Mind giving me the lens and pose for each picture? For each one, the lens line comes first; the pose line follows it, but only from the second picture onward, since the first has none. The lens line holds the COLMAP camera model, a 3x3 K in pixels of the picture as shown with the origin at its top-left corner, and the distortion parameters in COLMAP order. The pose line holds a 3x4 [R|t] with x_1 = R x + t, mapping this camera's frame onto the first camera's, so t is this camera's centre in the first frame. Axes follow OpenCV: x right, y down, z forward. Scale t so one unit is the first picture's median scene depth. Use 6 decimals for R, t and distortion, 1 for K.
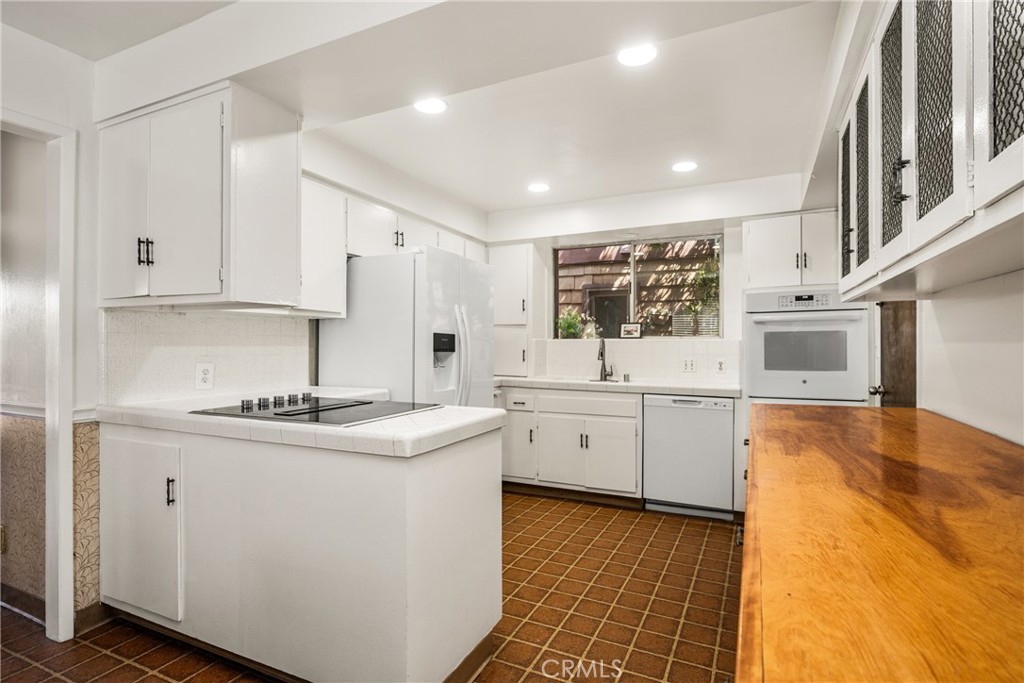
lens RADIAL K [[506.3, 0, 516.2], [0, 506.3, 346.9], [0, 0, 1]] dist [0.000169, 0.000781]
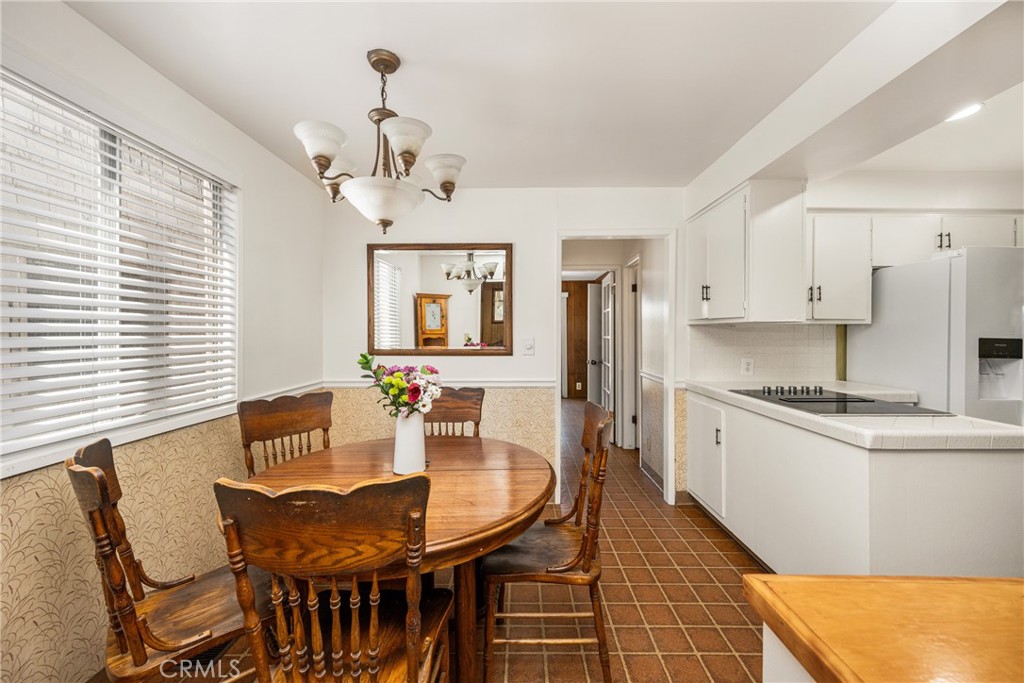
lens RADIAL K [[405.2, 0, 506.9], [0, 405.2, 338.5], [0, 0, 1]] dist [-0.001862, -0.000174]
pose [[0.396757, 0.007167, -0.917896, 0.179843], [-0.002065, 0.999974, 0.006916, -0.030105], [0.917922, -0.000849, 0.396761, -0.110224]]
